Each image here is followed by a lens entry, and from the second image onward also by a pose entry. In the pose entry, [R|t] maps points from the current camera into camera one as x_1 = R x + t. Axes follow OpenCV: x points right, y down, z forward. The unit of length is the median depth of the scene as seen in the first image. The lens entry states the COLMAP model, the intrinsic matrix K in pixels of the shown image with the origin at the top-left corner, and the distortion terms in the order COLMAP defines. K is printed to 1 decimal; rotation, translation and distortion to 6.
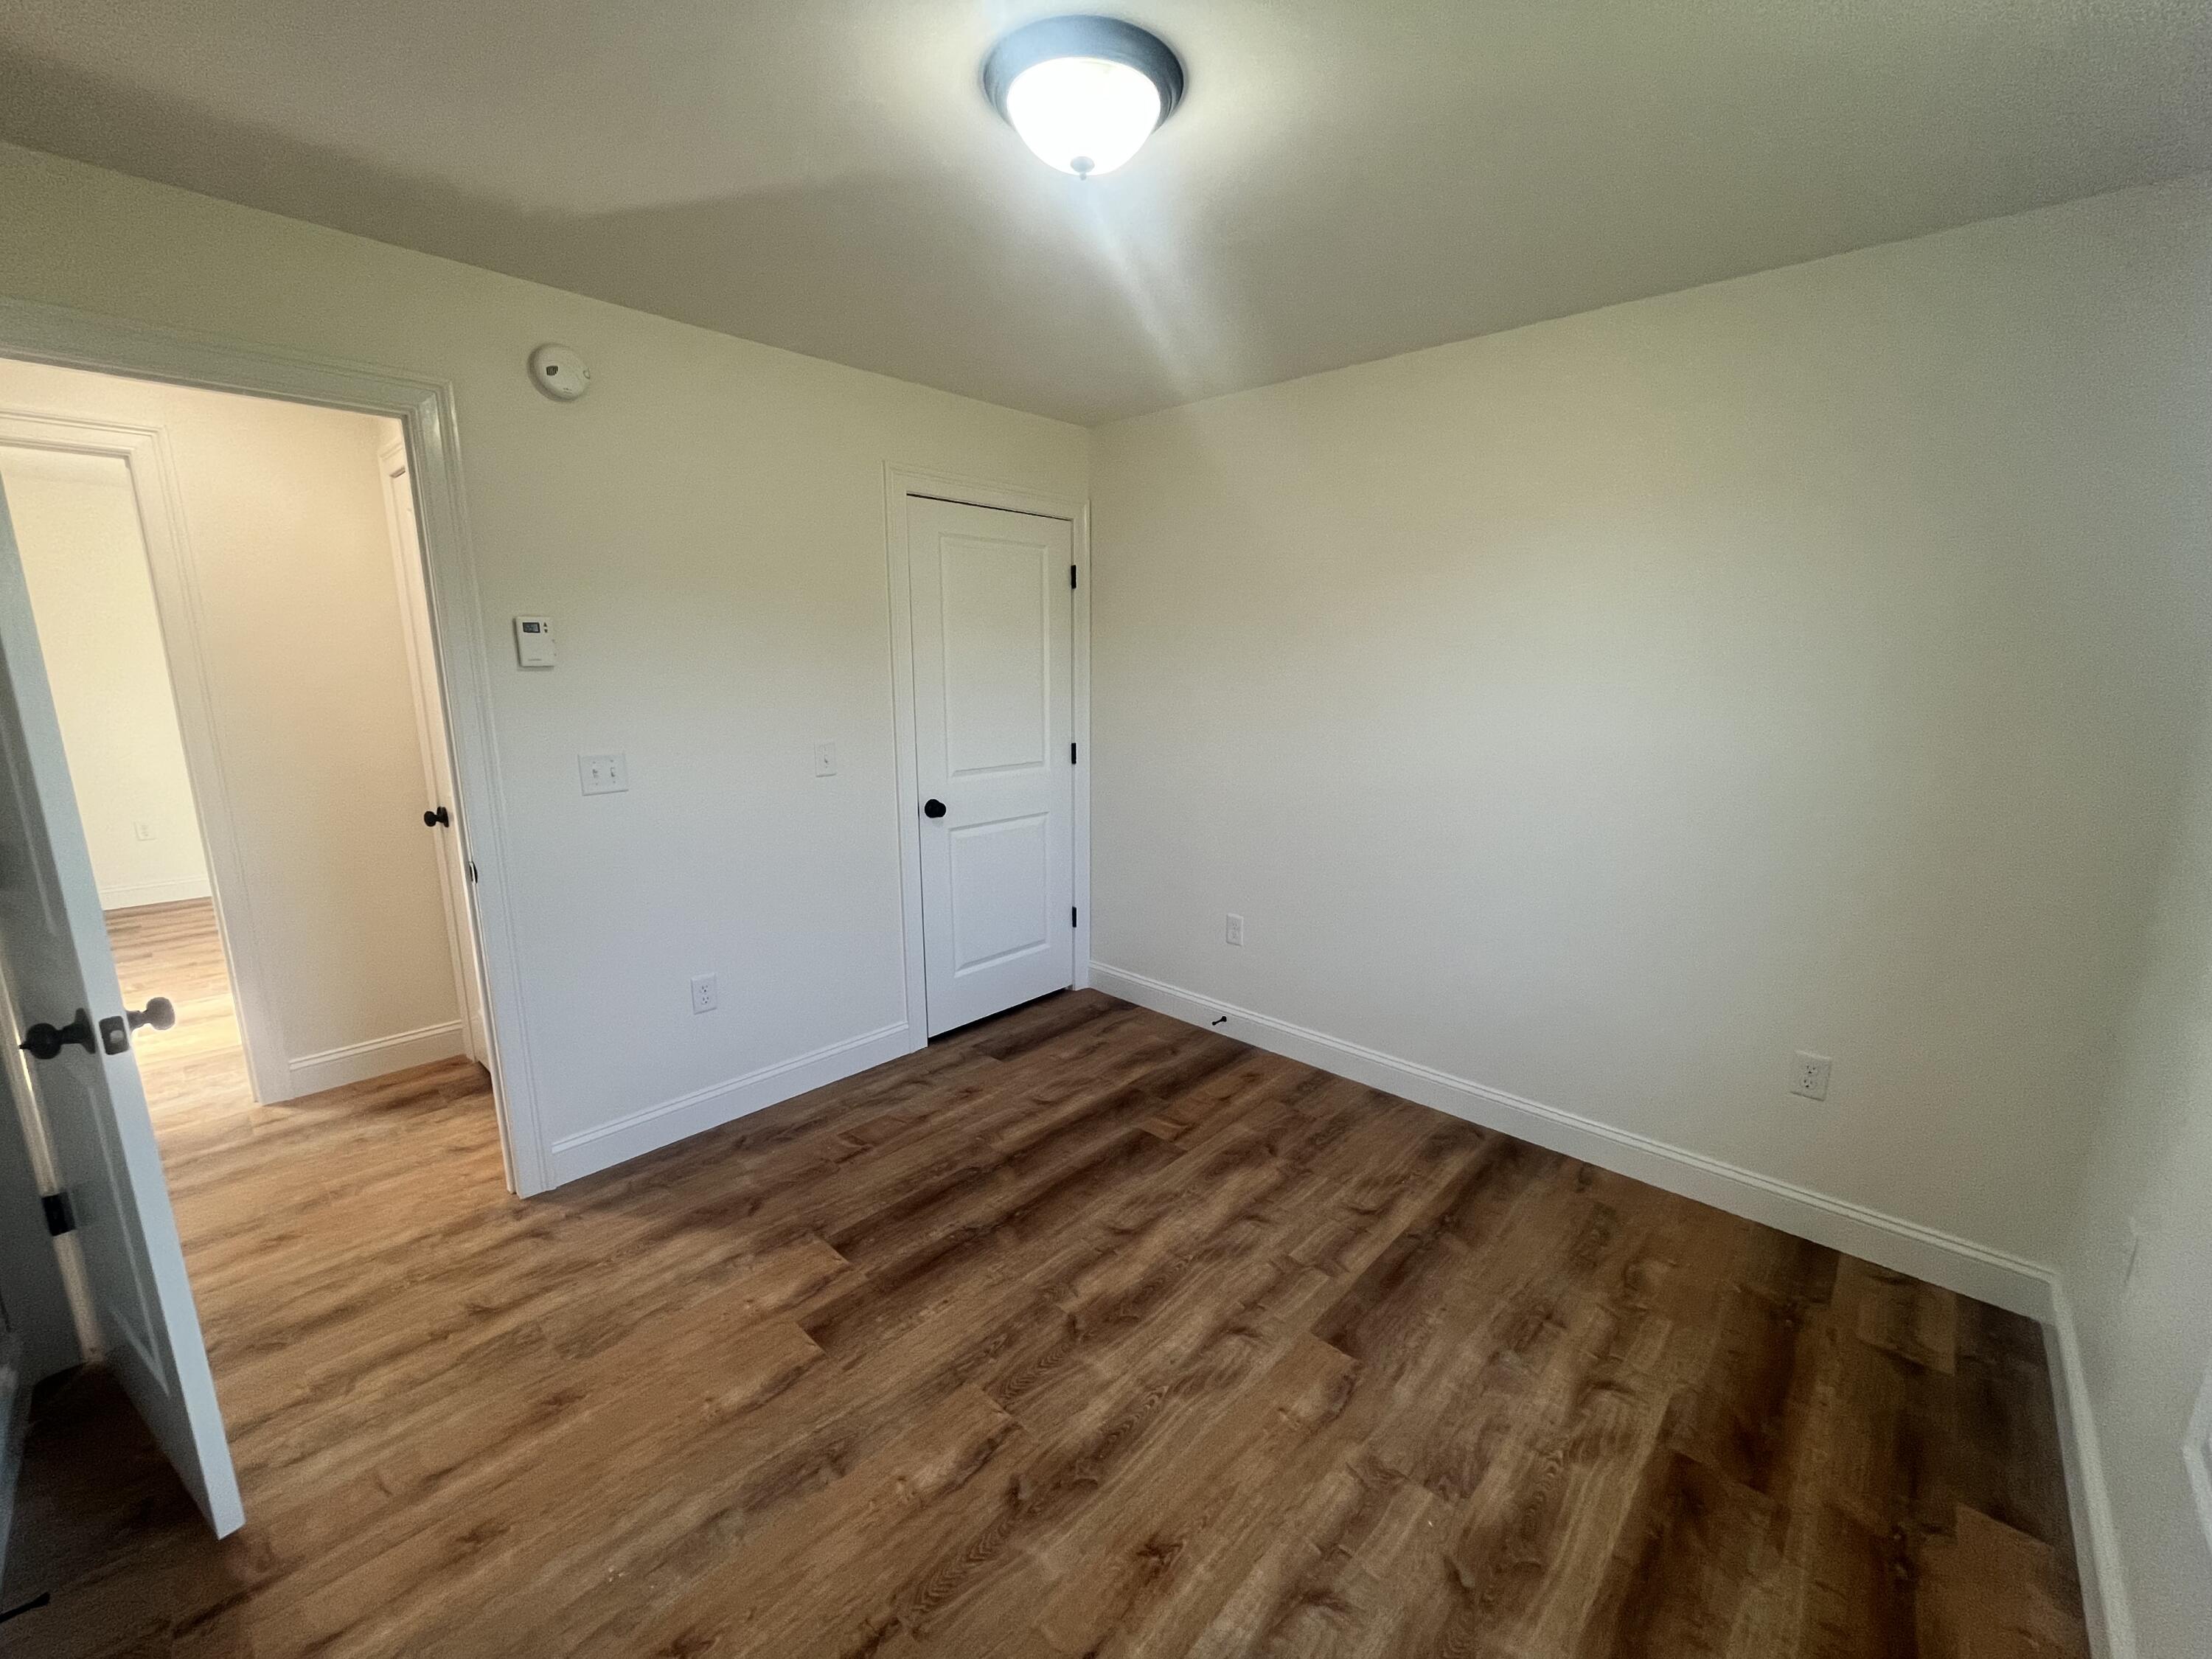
lens RADIAL K [[888.8, 0, 1106.9], [0, 888.8, 838.9], [0, 0, 1]] dist [-0.002337, -0.000406]
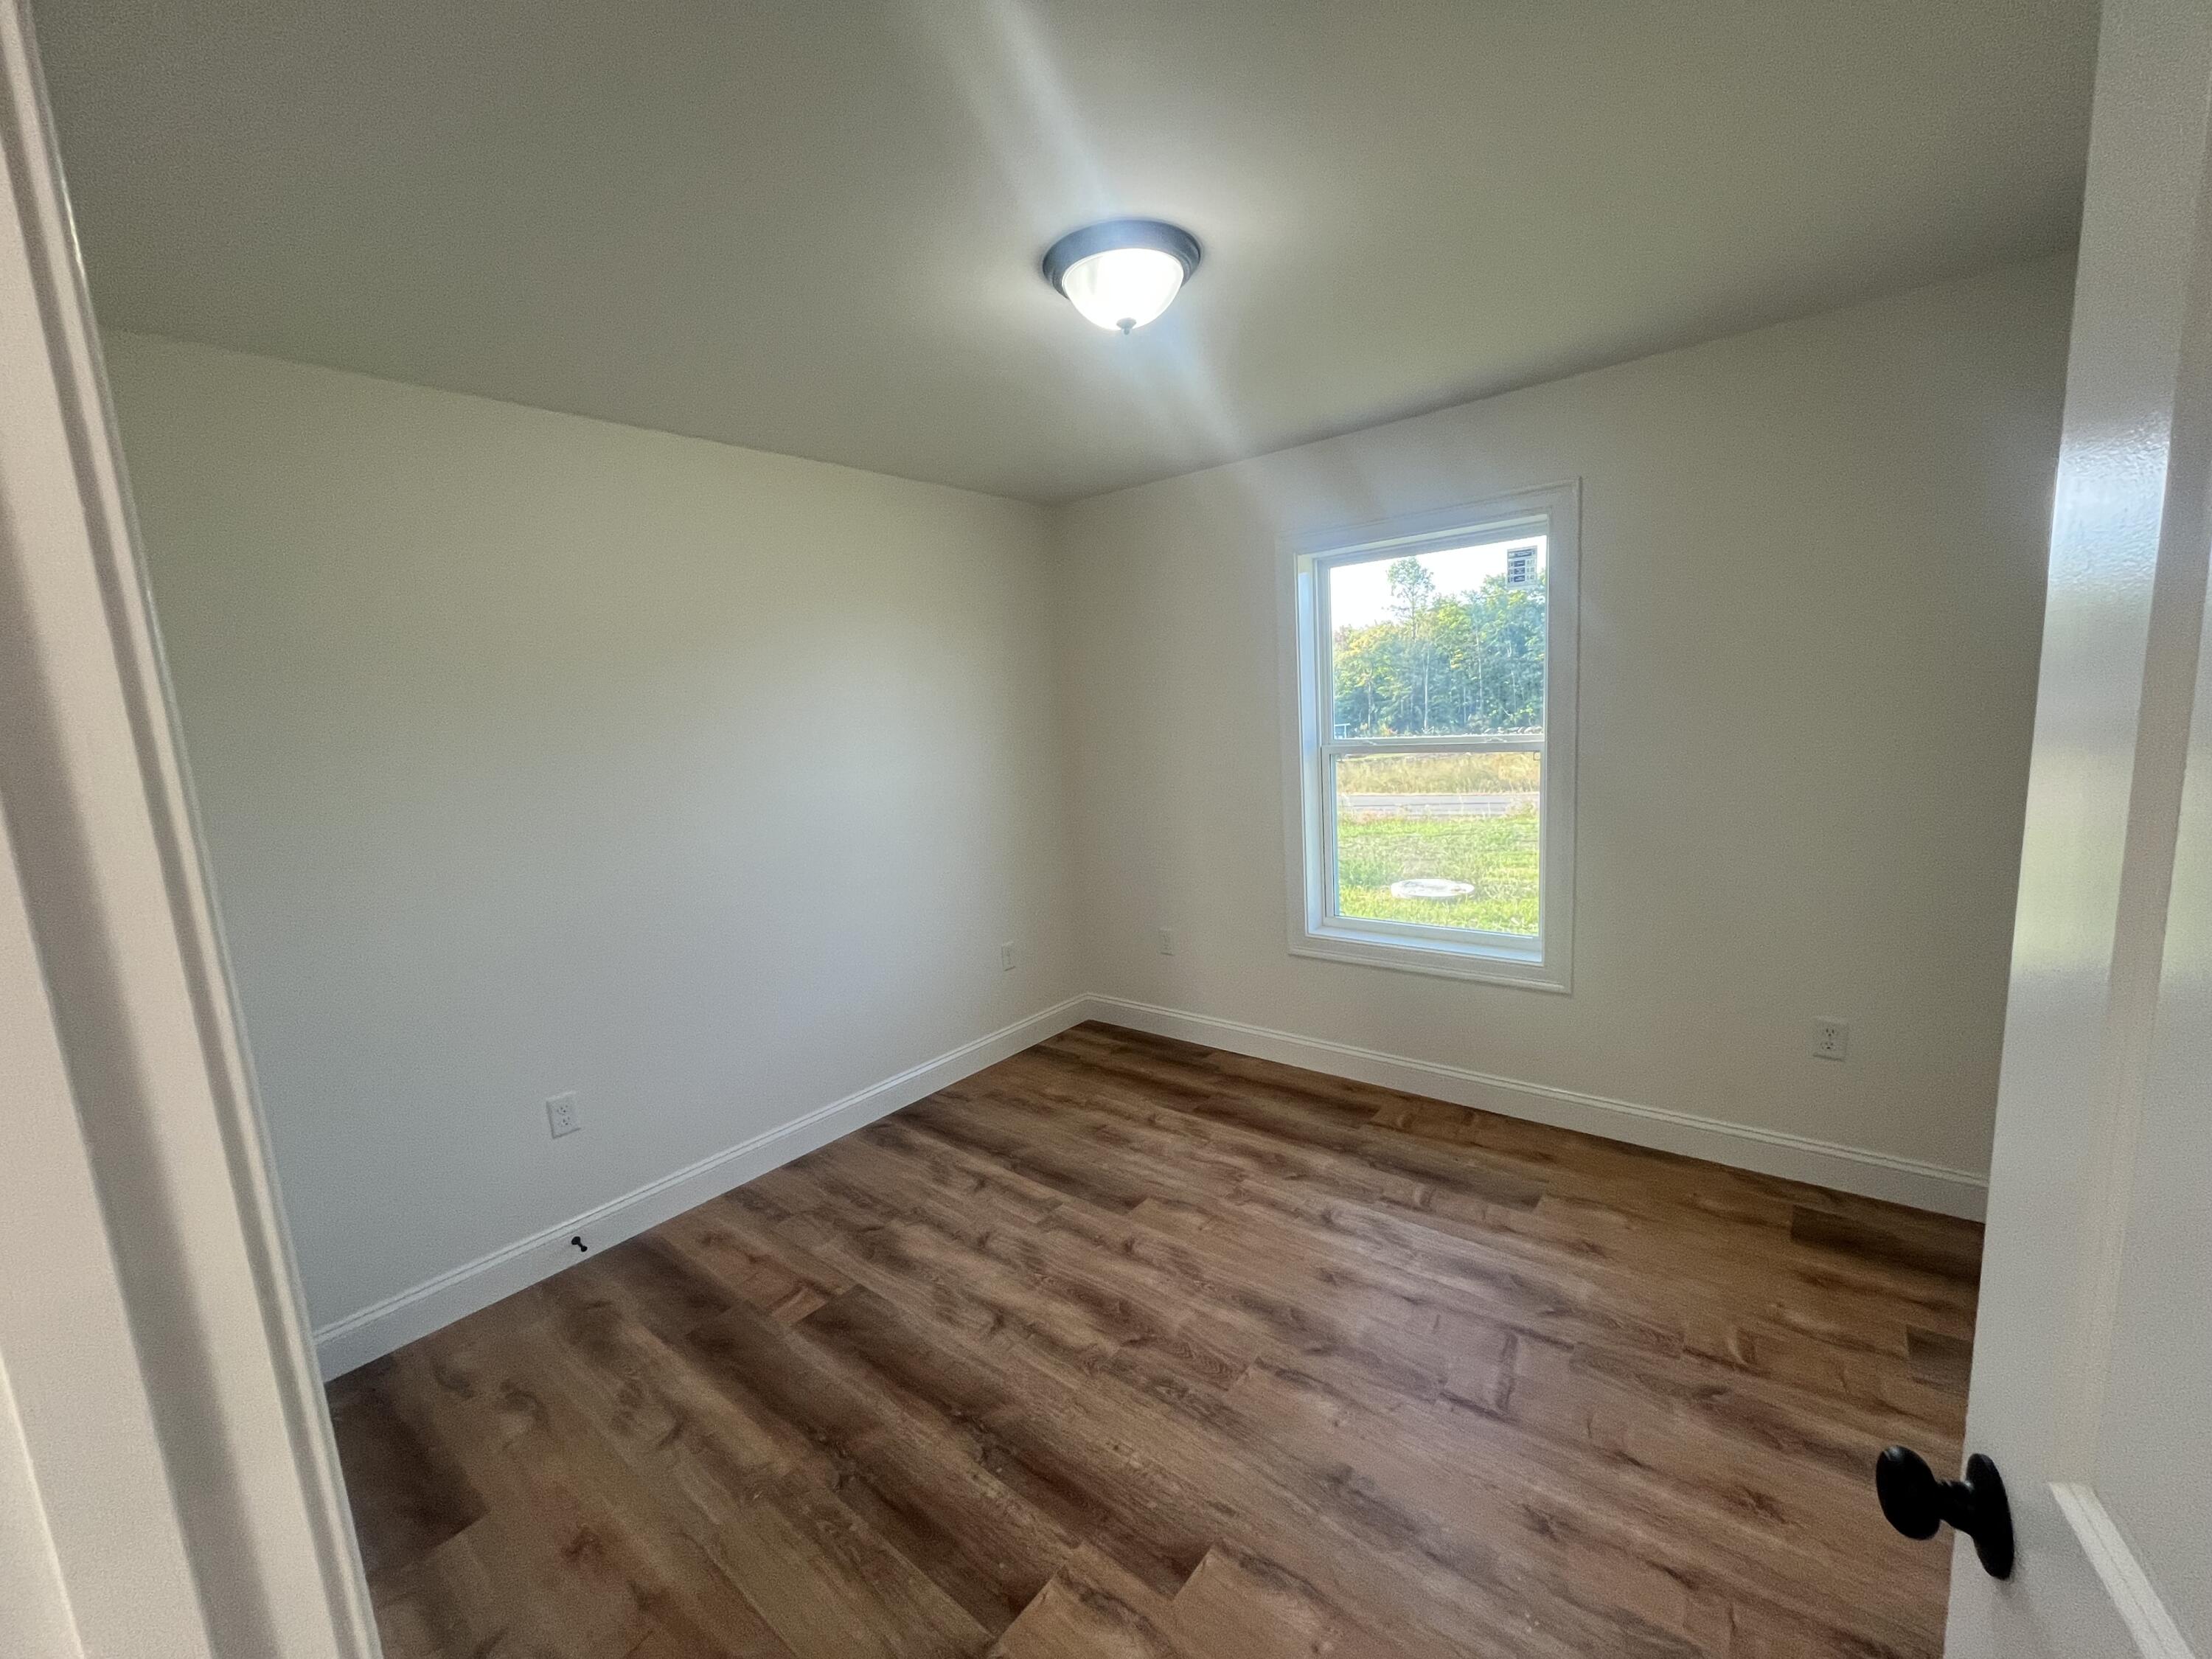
lens RADIAL K [[888.8, 0, 1106.9], [0, 888.8, 838.9], [0, 0, 1]] dist [-0.002337, -0.000406]
pose [[-0.063451, -0.151640, 0.986397, -0.908223], [0.261135, 0.951430, 0.163062, -0.184515], [-0.963215, 0.267929, -0.020771, 0.827005]]
